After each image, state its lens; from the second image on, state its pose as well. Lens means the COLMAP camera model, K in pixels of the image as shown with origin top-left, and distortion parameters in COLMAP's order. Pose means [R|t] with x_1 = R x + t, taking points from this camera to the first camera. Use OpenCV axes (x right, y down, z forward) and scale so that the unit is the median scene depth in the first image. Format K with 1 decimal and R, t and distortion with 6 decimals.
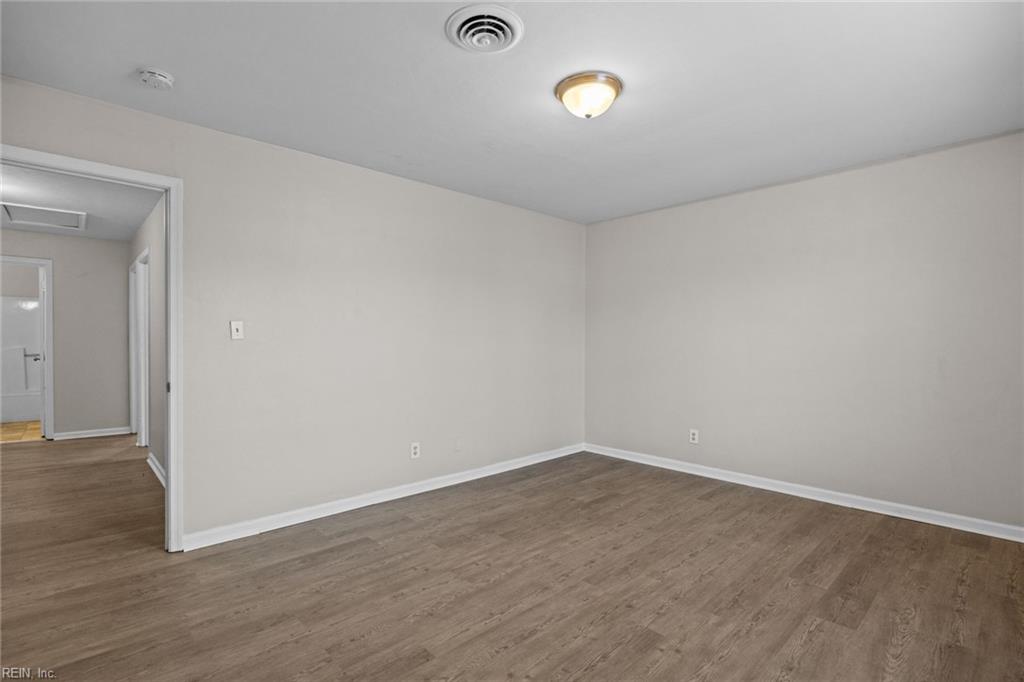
lens RADIAL K [[468.4, 0, 515.0], [0, 468.4, 336.5], [0, 0, 1]] dist [-0.019655, 0.001184]
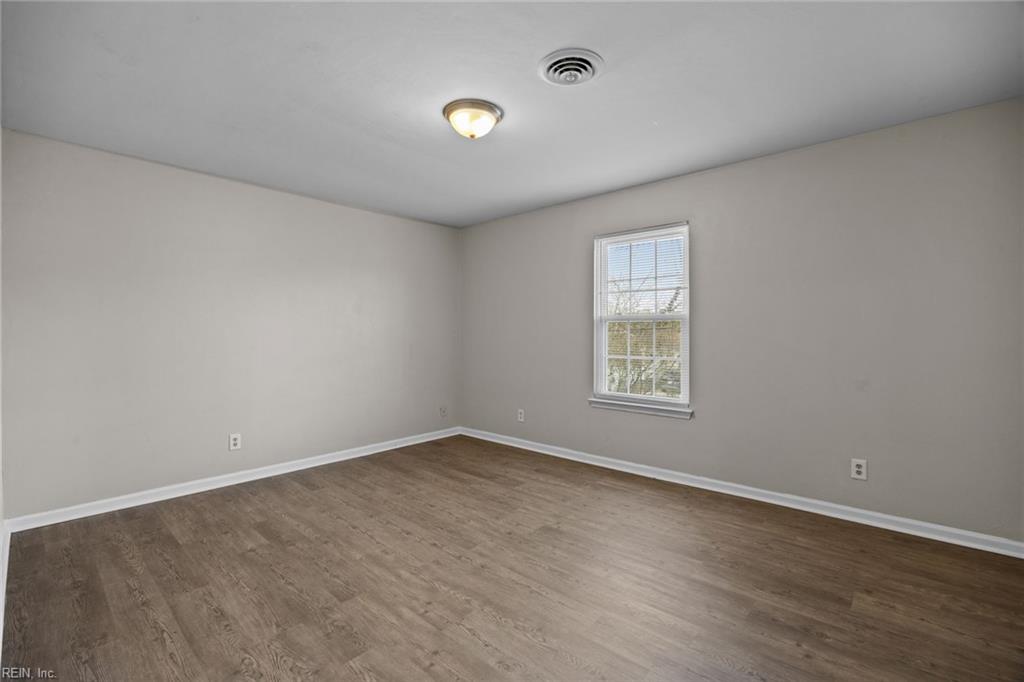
lens RADIAL K [[446.0, 0, 517.6], [0, 446.0, 333.3], [0, 0, 1]] dist [-0.017526, 0.001012]
pose [[-0.074579, -0.001828, 0.997213, -0.786731], [-0.002085, 0.999996, 0.001677, 0.007528], [-0.997213, -0.001954, -0.074583, 0.832754]]
